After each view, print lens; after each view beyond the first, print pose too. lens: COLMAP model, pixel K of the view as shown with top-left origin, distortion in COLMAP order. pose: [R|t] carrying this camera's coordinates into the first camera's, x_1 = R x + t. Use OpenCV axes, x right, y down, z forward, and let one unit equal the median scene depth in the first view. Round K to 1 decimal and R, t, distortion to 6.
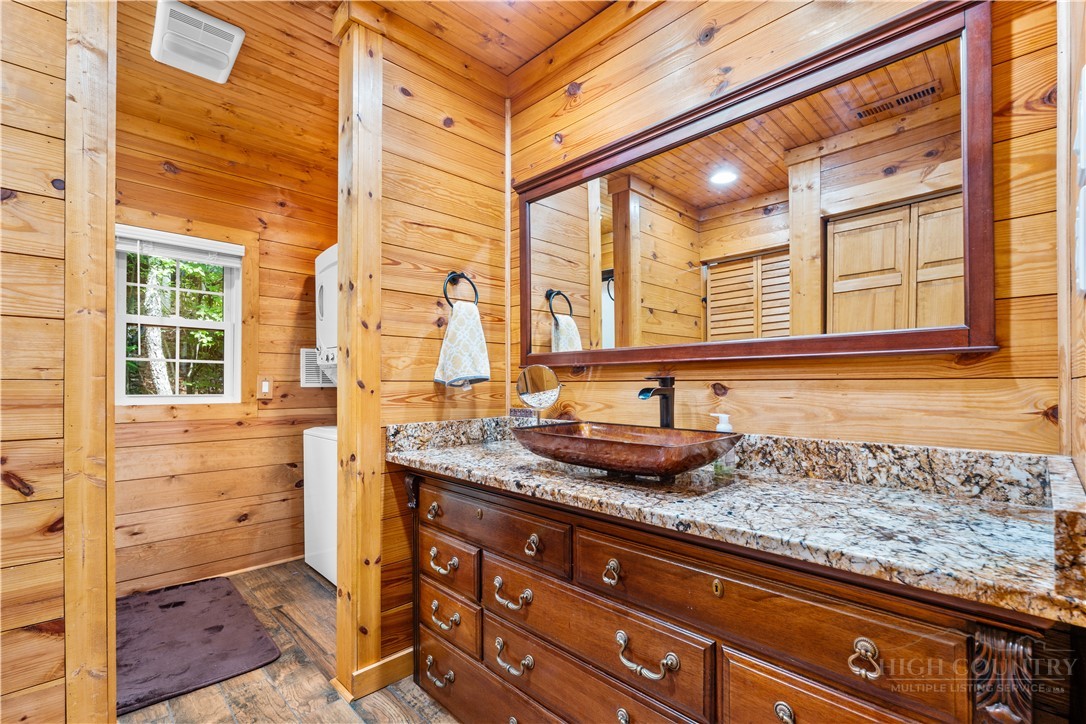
lens RADIAL K [[477.5, 0, 539.8], [0, 477.5, 372.7], [0, 0, 1]] dist [-0.000779, -0.000448]
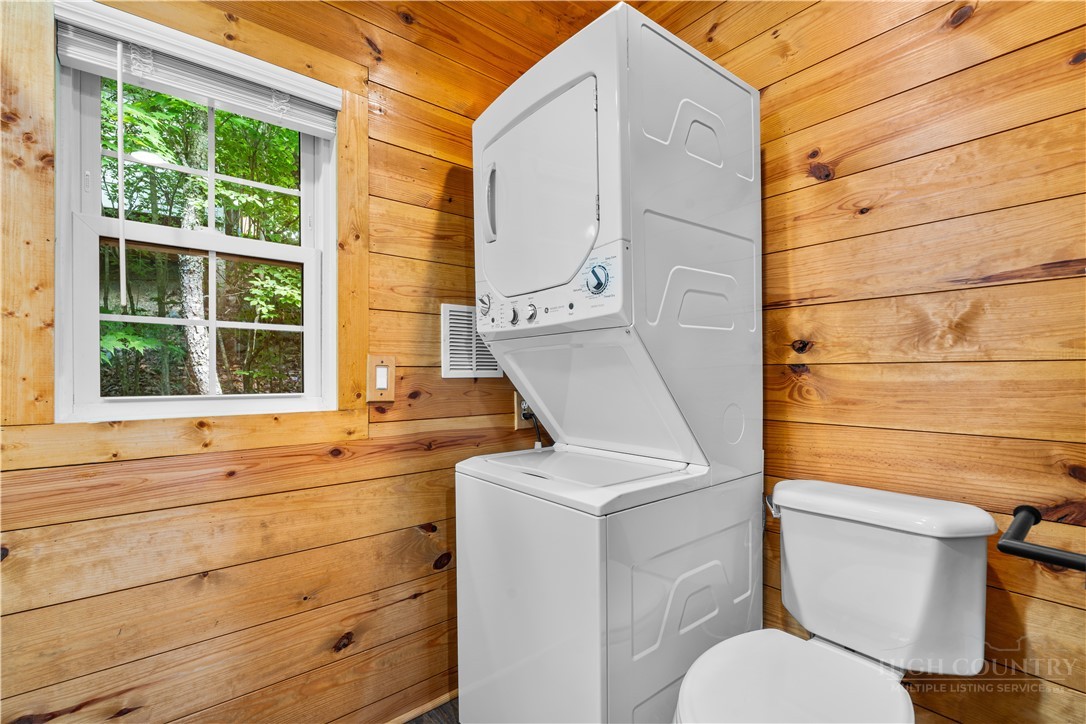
lens RADIAL K [[477.5, 0, 544.8], [0, 477.5, 365.7], [0, 0, 1]] dist [-0.000779, -0.000448]
pose [[0.996780, -0.006408, -0.079932, -0.366989], [0.007148, 0.999934, 0.008971, 0.013997], [0.079869, -0.009513, 0.996760, 0.517389]]
